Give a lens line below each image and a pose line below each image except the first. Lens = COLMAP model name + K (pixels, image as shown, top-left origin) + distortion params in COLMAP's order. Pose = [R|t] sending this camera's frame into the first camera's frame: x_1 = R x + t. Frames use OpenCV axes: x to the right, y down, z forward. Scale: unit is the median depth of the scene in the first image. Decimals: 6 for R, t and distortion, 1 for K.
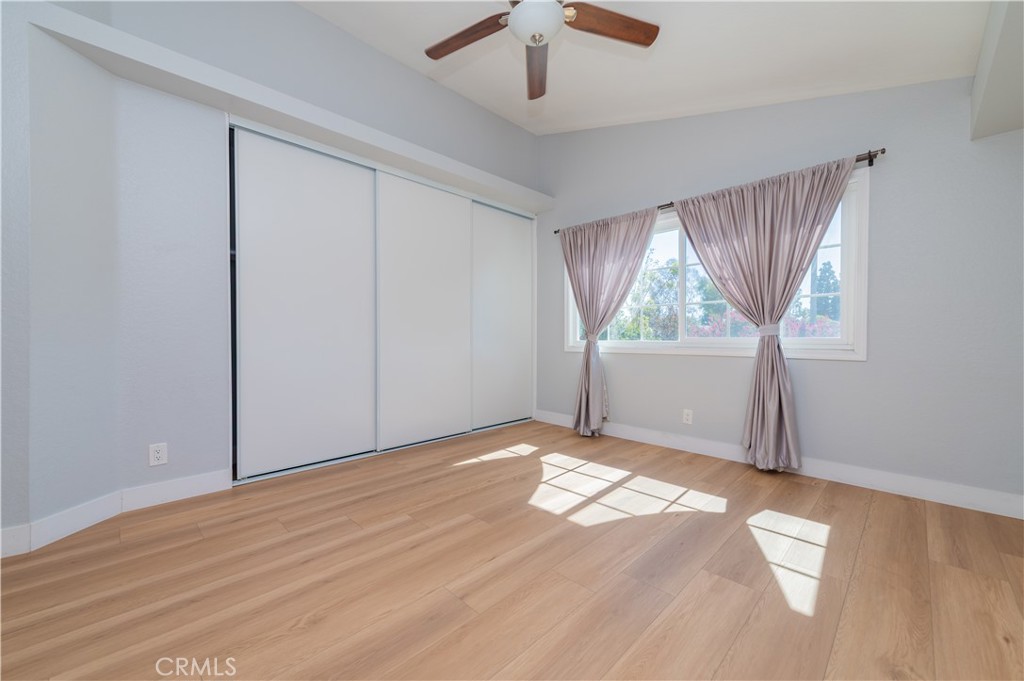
lens RADIAL K [[400.3, 0, 516.3], [0, 400.3, 340.5], [0, 0, 1]] dist [0.006866, -0.000317]
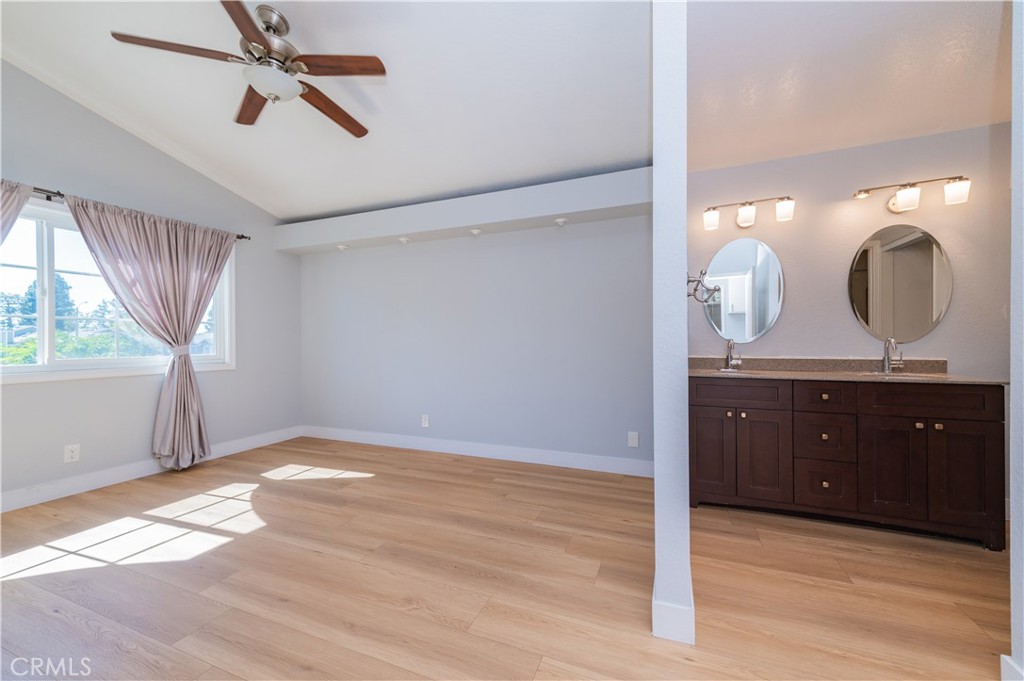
lens RADIAL K [[400.3, 0, 516.3], [0, 400.3, 340.5], [0, 0, 1]] dist [0.006866, -0.000317]
pose [[-0.393054, -0.000249, 0.919515, -0.870227], [0.009979, 0.999940, 0.004536, -0.049110], [-0.919461, 0.010959, -0.393028, 0.580080]]
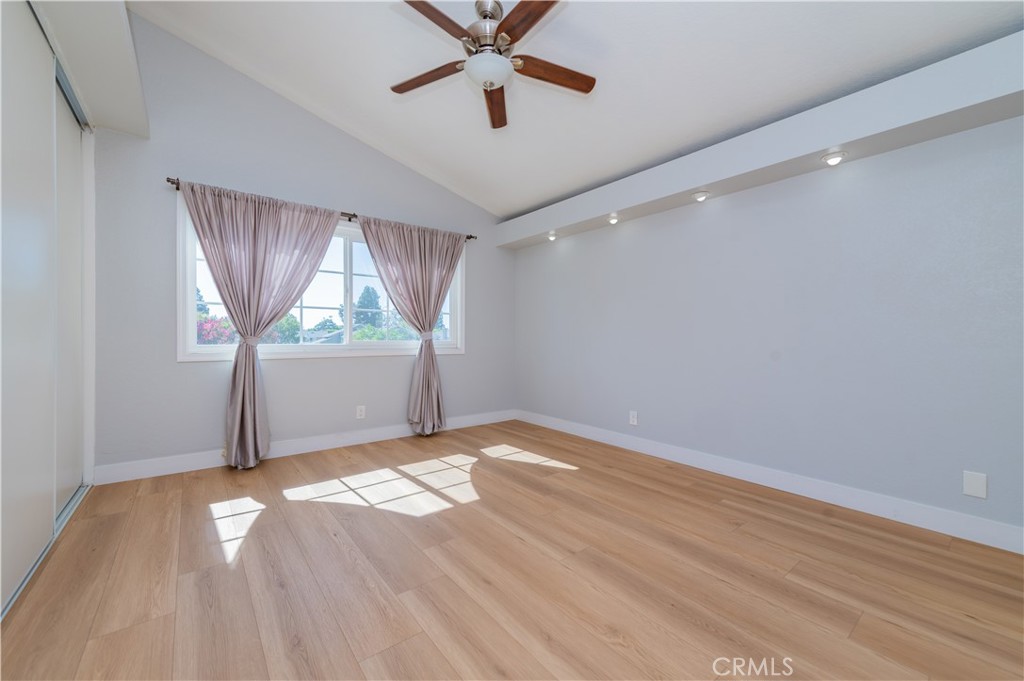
lens RADIAL K [[401.0, 0, 513.0], [0, 401.0, 338.6], [0, 0, 1]] dist [0.014909, 0.000275]
pose [[0.110108, -0.005368, 0.993905, -0.761848], [0.000627, 0.999986, 0.005332, -0.022253], [-0.993919, 0.000036, 0.110110, 0.564230]]
